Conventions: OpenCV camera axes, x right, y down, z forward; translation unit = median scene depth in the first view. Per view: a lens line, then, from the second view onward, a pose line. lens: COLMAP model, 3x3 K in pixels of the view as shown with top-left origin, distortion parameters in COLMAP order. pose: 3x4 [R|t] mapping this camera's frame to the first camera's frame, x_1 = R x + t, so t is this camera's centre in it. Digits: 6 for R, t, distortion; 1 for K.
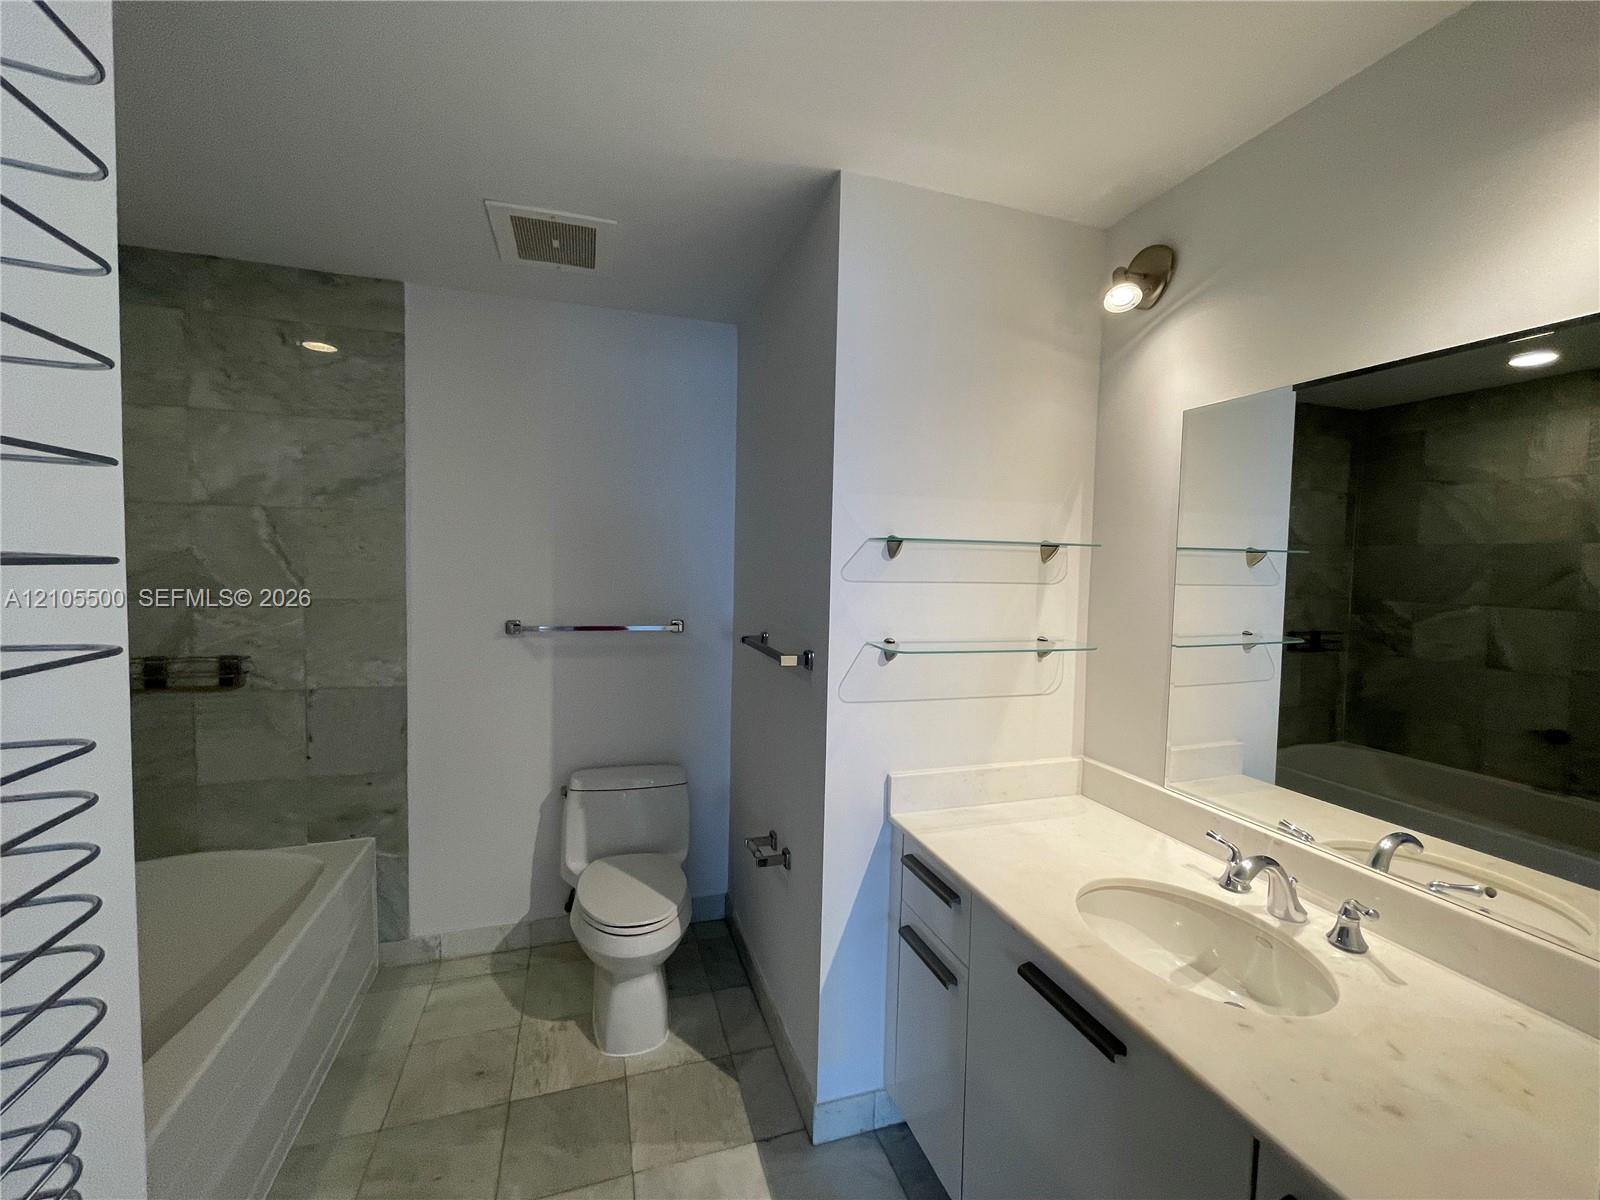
lens RADIAL K [[658.9, 0, 797.3], [0, 658.9, 593.5], [0, 0, 1]] dist [-0.001512, 0.000213]
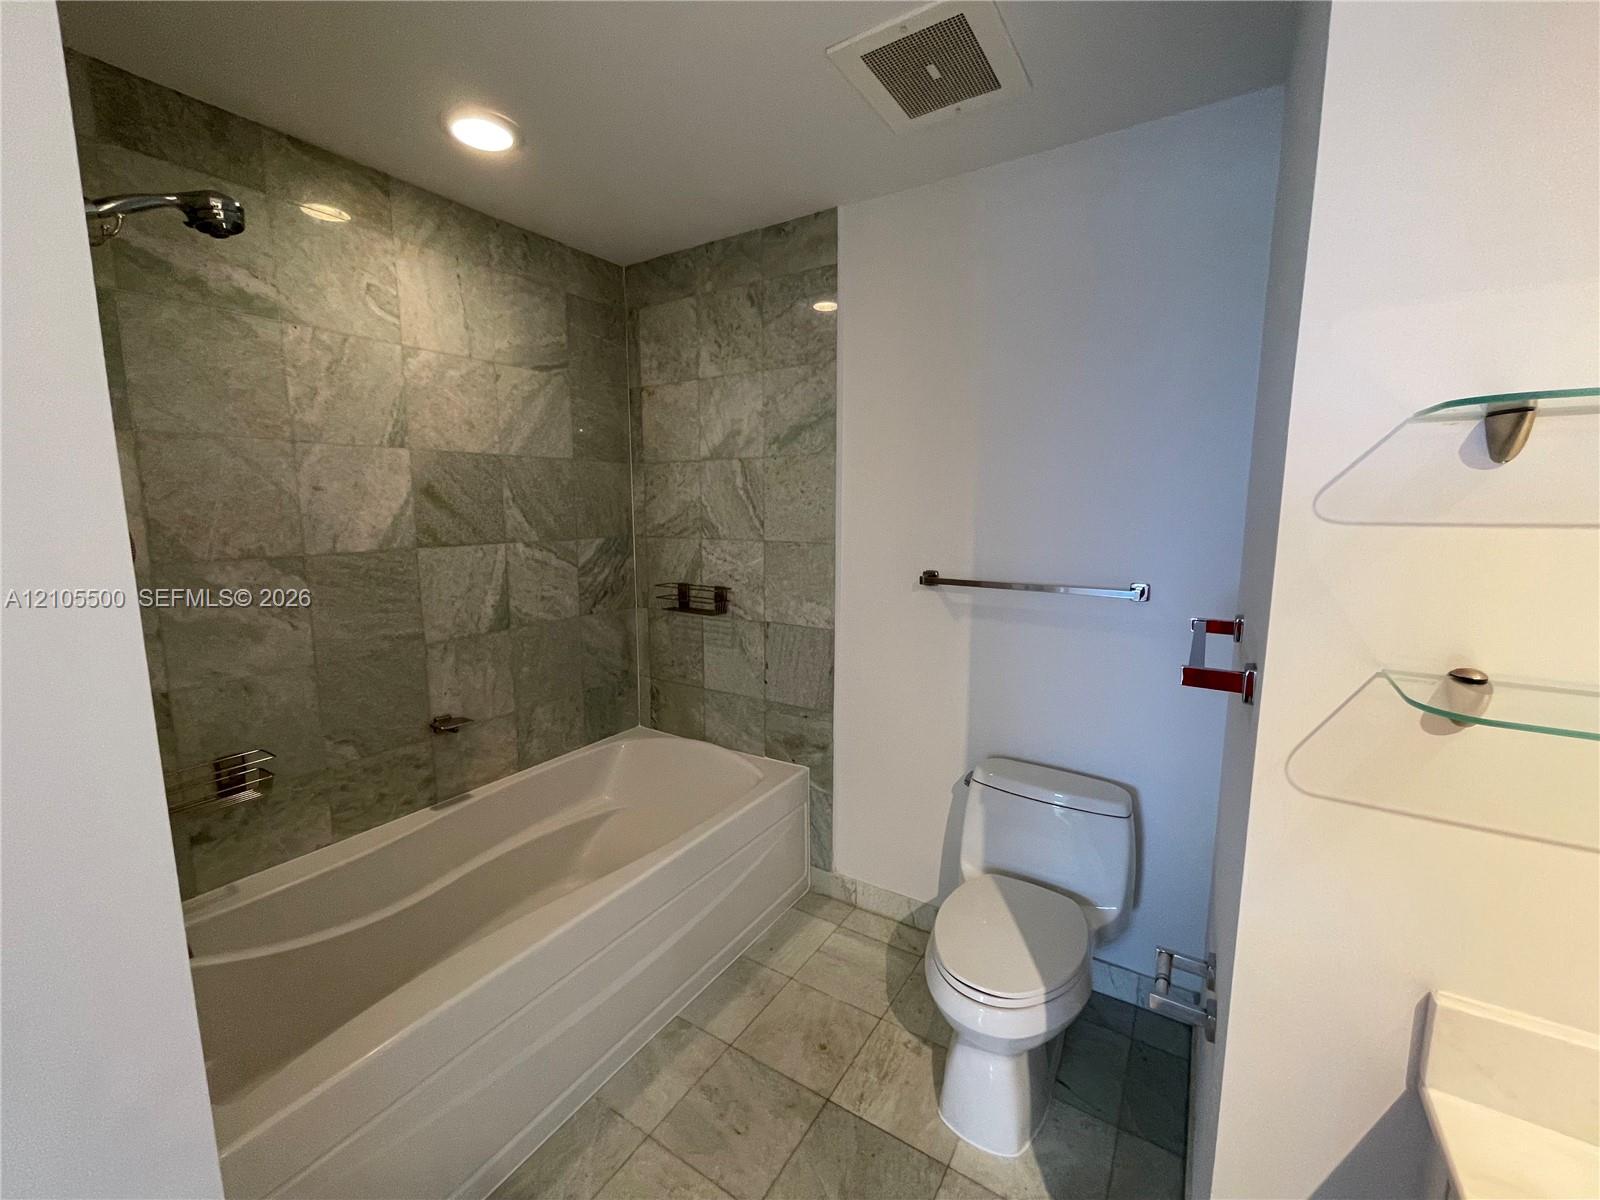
lens RADIAL K [[658.9, 0, 788.1], [0, 658.9, 594.1], [0, 0, 1]] dist [-0.001512, 0.000213]
pose [[0.631468, 0.084171, -0.770820, 0.143326], [-0.025694, 0.995816, 0.087691, -0.000098], [0.774976, -0.035569, 0.630989, 0.346806]]
